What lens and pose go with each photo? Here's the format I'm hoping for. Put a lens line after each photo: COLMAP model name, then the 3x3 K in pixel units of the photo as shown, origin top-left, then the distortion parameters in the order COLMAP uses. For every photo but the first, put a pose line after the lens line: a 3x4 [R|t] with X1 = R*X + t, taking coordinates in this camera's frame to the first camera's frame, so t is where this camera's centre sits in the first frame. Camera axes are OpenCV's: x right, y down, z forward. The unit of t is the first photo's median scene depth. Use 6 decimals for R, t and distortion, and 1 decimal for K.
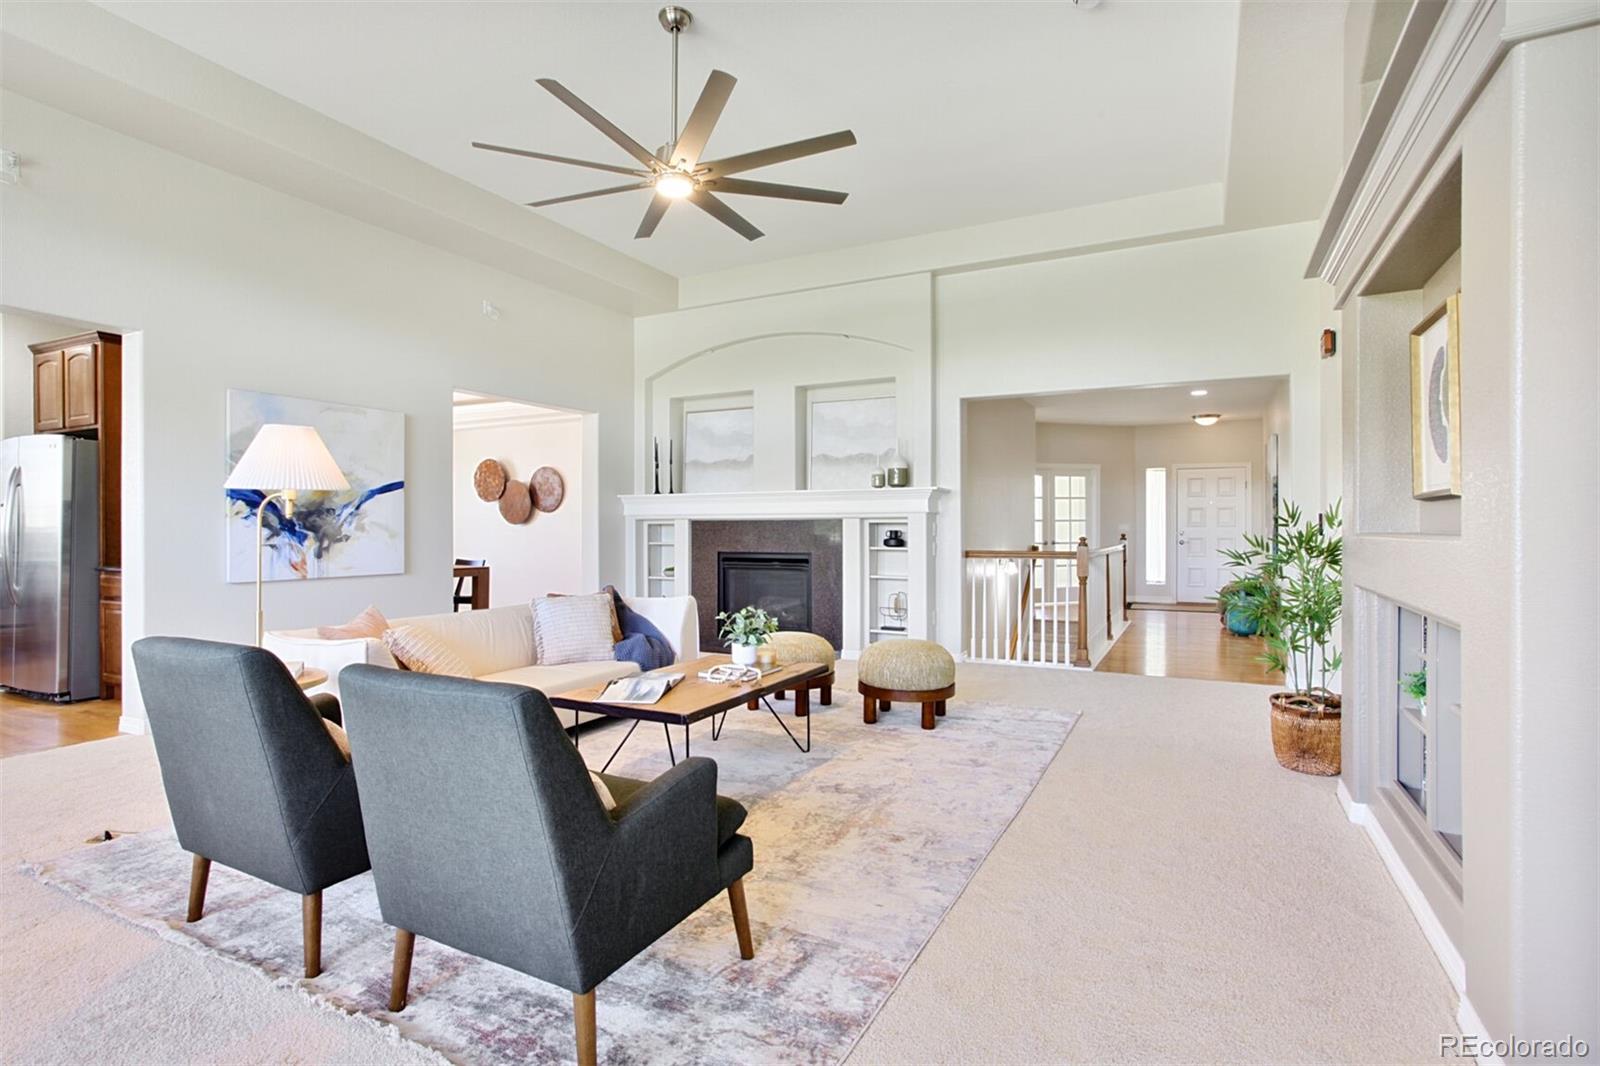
lens RADIAL K [[801.1, 0, 796.9], [0, 801.1, 530.6], [0, 0, 1]] dist [-0.053903, -0.000178]
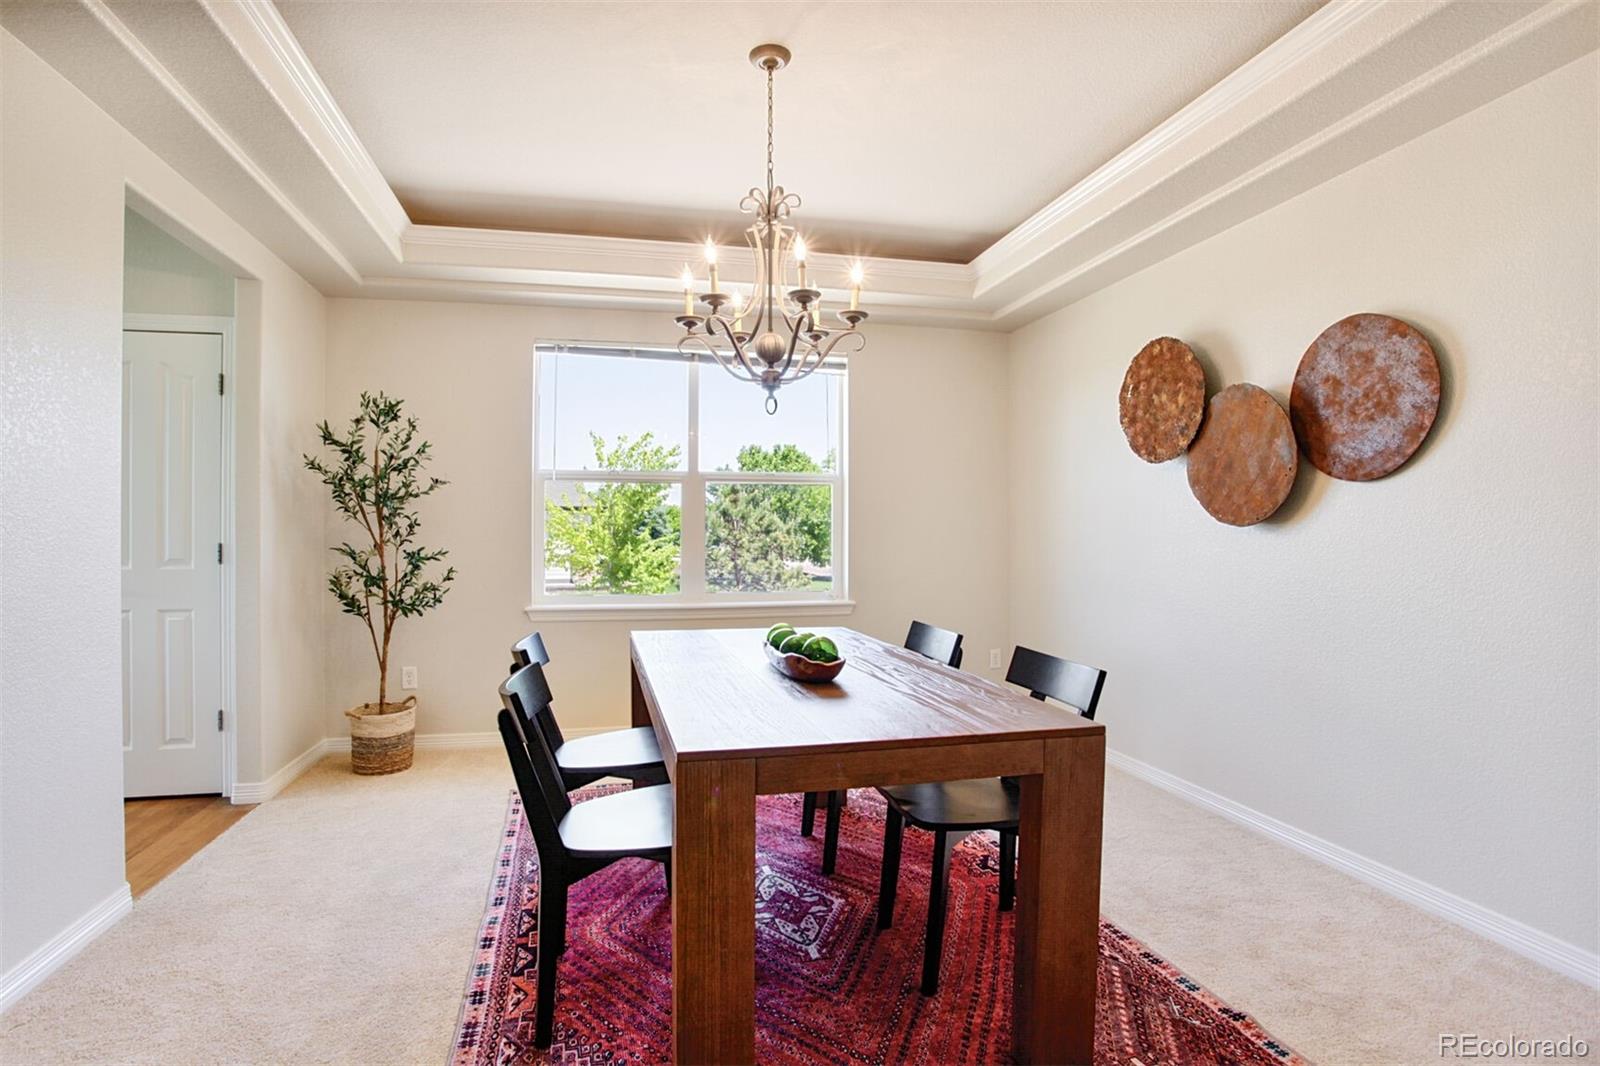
lens RADIAL K [[801.1, 0, 794.3], [0, 801.1, 537.1], [0, 0, 1]] dist [-0.053903, -0.000178]
pose [[0.645384, 0.007075, -0.763826, -0.234127], [-0.009020, 0.999958, 0.001641, -0.003484], [0.763805, 0.005830, 0.645420, 0.676844]]
